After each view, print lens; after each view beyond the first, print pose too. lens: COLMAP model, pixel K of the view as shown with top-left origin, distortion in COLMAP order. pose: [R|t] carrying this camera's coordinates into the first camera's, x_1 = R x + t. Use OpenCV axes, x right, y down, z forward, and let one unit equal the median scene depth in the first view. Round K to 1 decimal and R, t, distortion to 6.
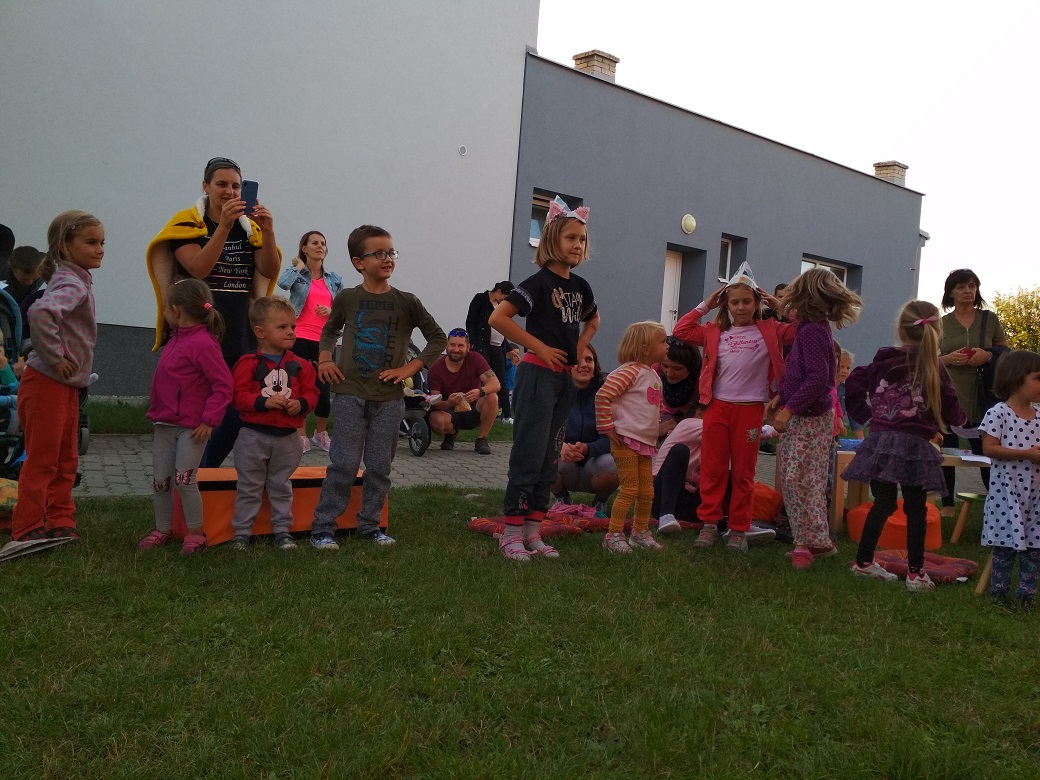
lens RADIAL K [[921.6, 0, 501.6], [0, 921.6, 393.9], [0, 0, 1]] dist [0.097644, -0.198990]
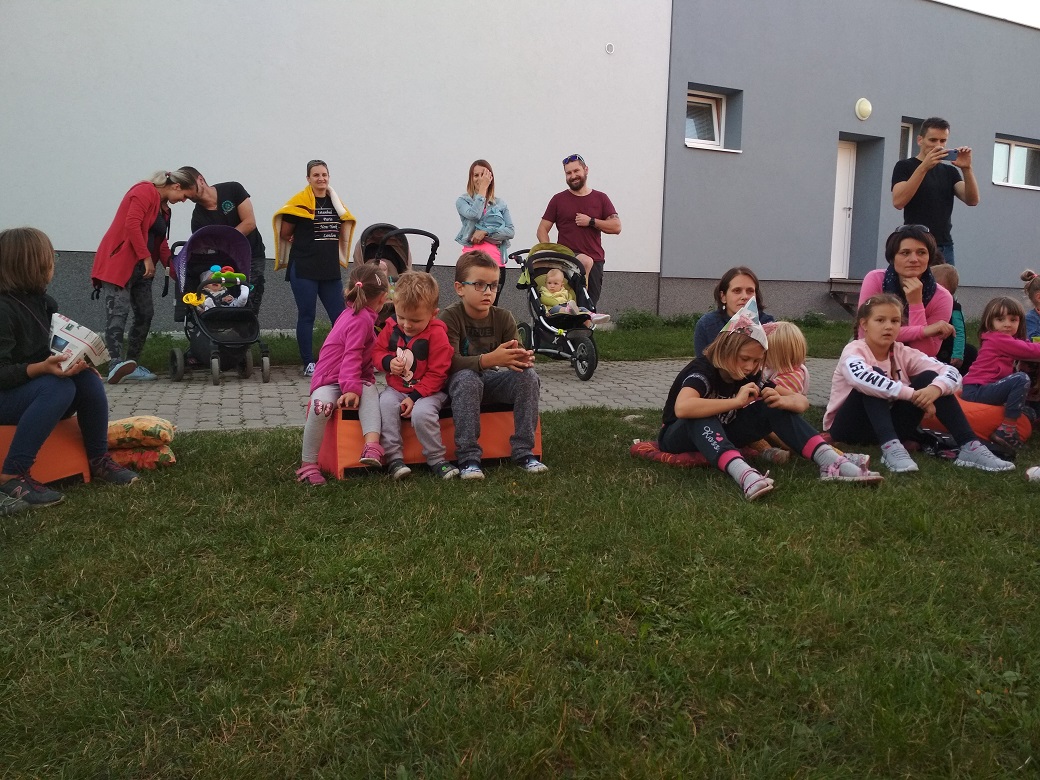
lens RADIAL K [[953.4, 0, 520.0], [0, 953.4, 390.0], [0, 0, 1]] dist [0.114723, -0.250288]
pose [[0.988476, -0.035930, -0.147049, -0.004964], [0.047731, 0.995847, 0.077526, 0.012646], [0.143653, -0.083651, 0.986086, 0.137882]]
